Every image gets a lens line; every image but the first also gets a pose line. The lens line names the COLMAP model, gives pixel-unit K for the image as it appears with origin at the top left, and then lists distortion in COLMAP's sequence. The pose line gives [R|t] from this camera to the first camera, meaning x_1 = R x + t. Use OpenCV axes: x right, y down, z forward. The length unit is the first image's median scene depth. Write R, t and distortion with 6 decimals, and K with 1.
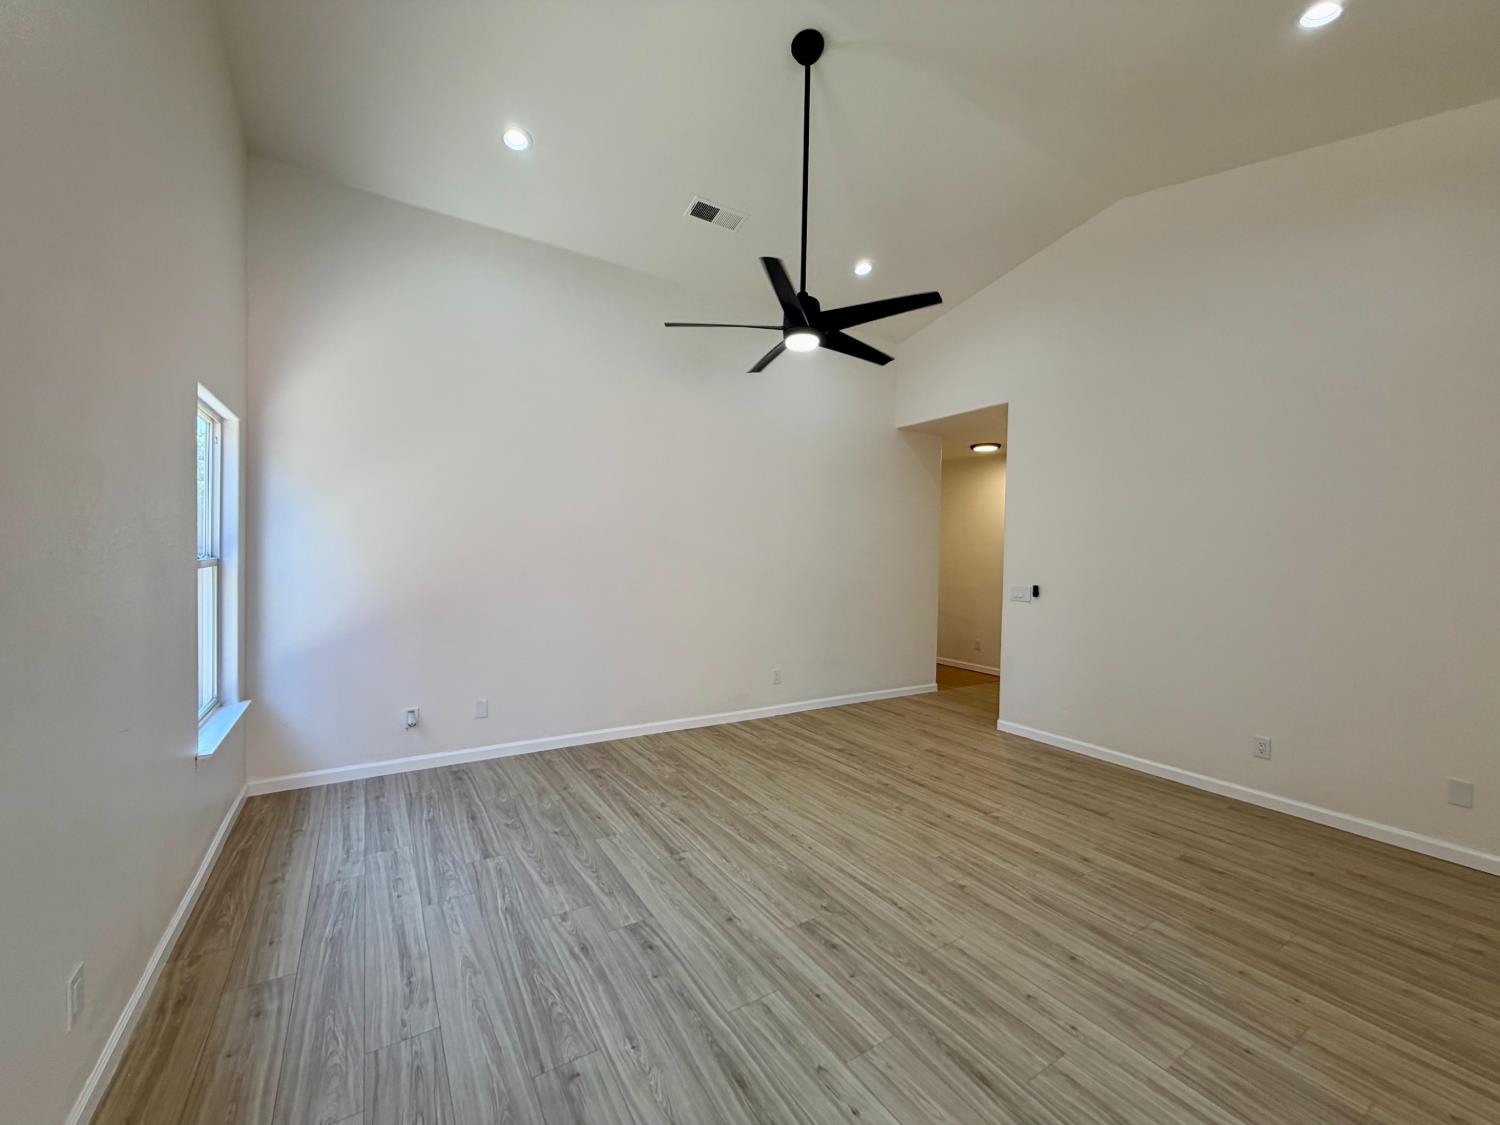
lens RADIAL K [[597.8, 0, 750.0], [0, 597.8, 562.5], [0, 0, 1]] dist [0.001552, -0.000070]
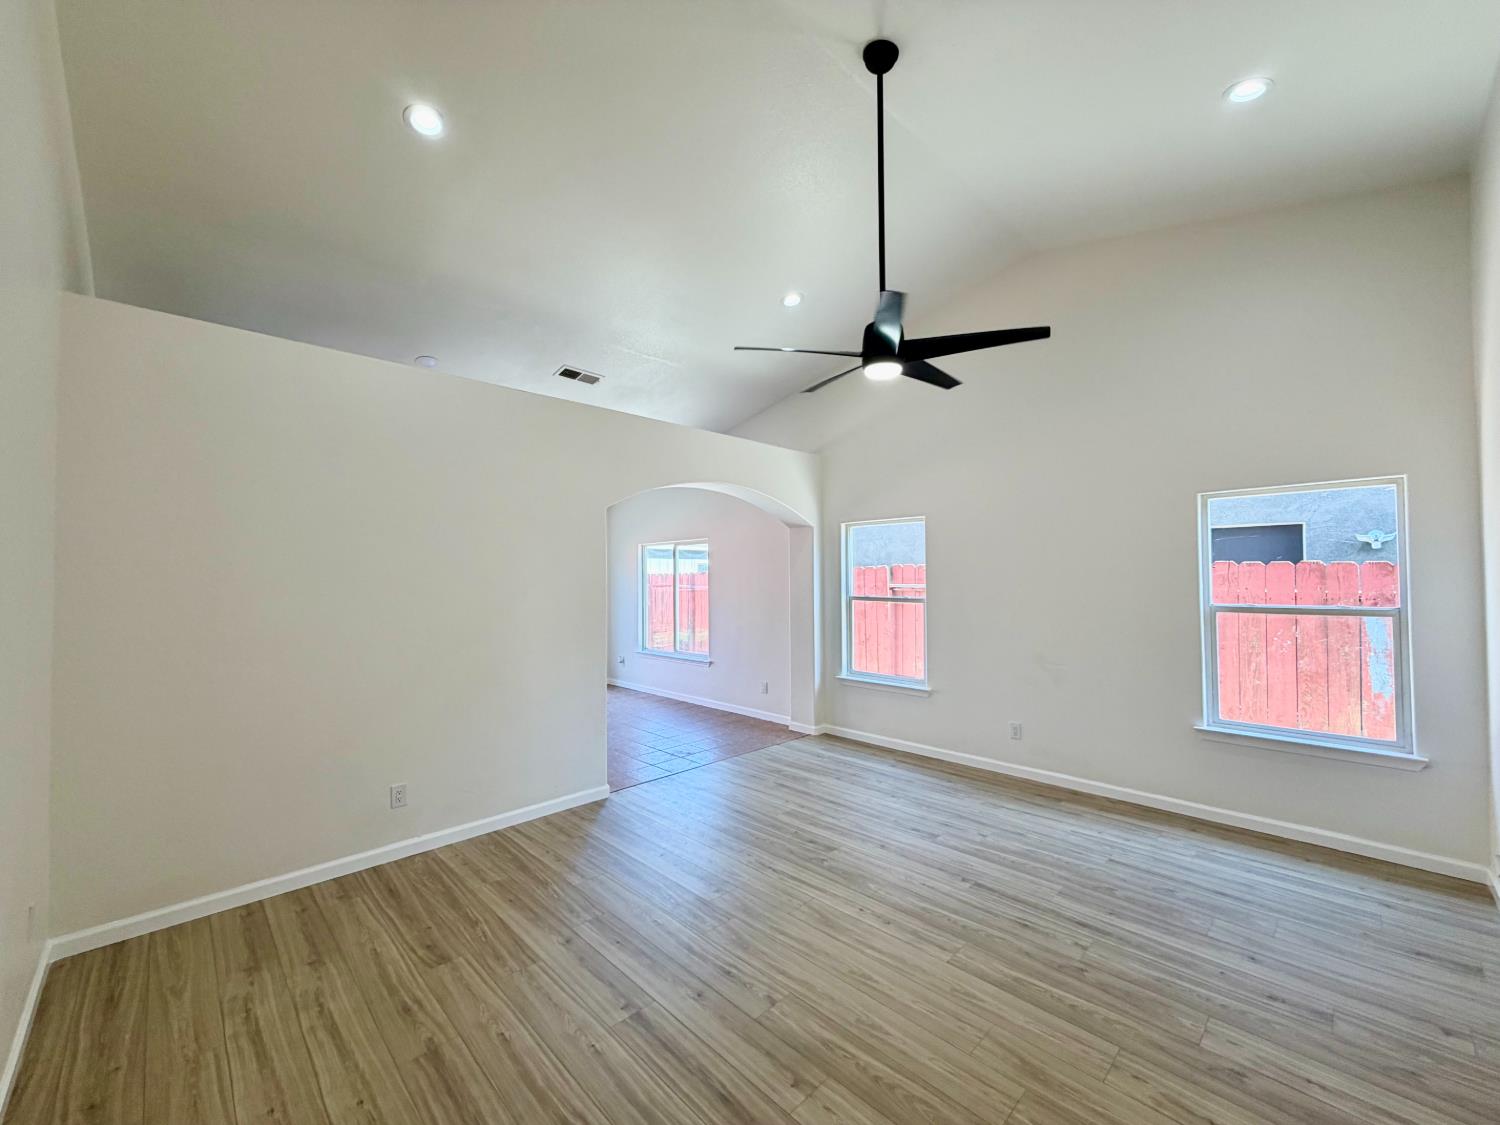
lens RADIAL K [[597.8, 0, 750.0], [0, 597.8, 562.5], [0, 0, 1]] dist [0.001552, -0.000070]
pose [[-0.978065, -0.020724, -0.207268, 0.439354], [-0.018250, 0.999738, -0.013841, -0.054646], [0.207501, -0.009755, -0.978186, 1.724914]]
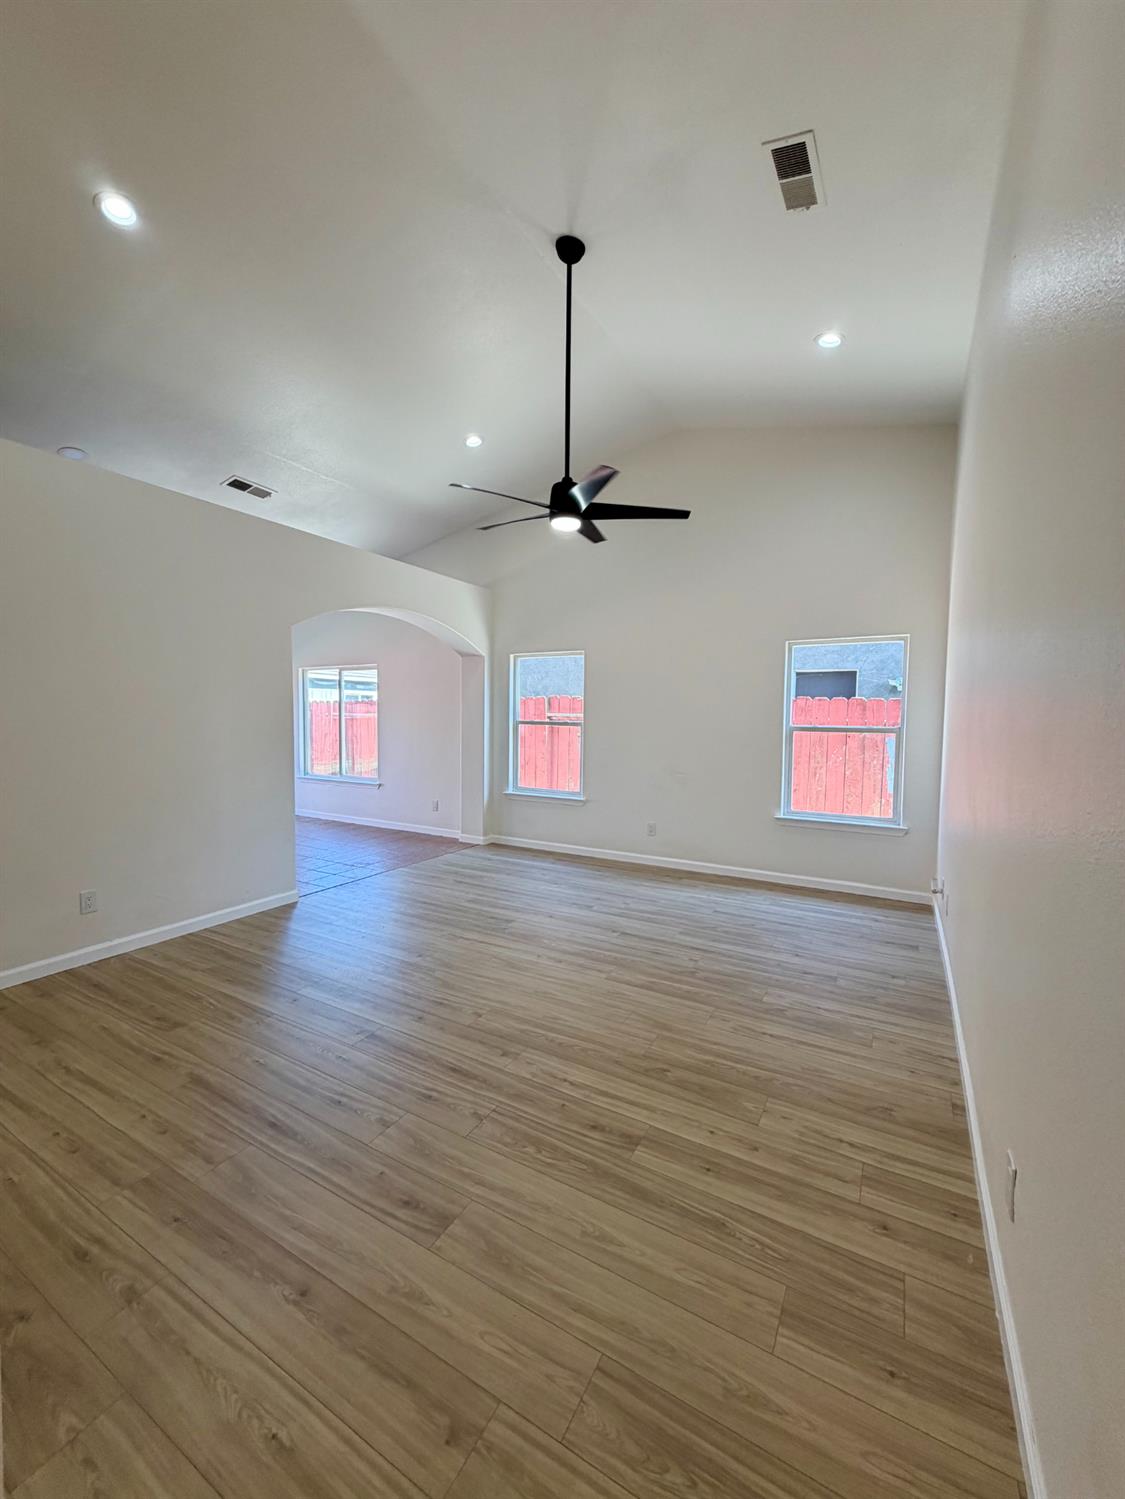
lens RADIAL K [[597.4, 0, 563.7], [0, 597.4, 745.4], [0, 0, 1]] dist [0.001552, -0.000070]
pose [[-0.883037, -0.007921, -0.469236, 0.570359], [-0.037955, 0.997788, 0.054583, -0.015342], [0.467766, 0.066008, -0.881384, 1.871441]]
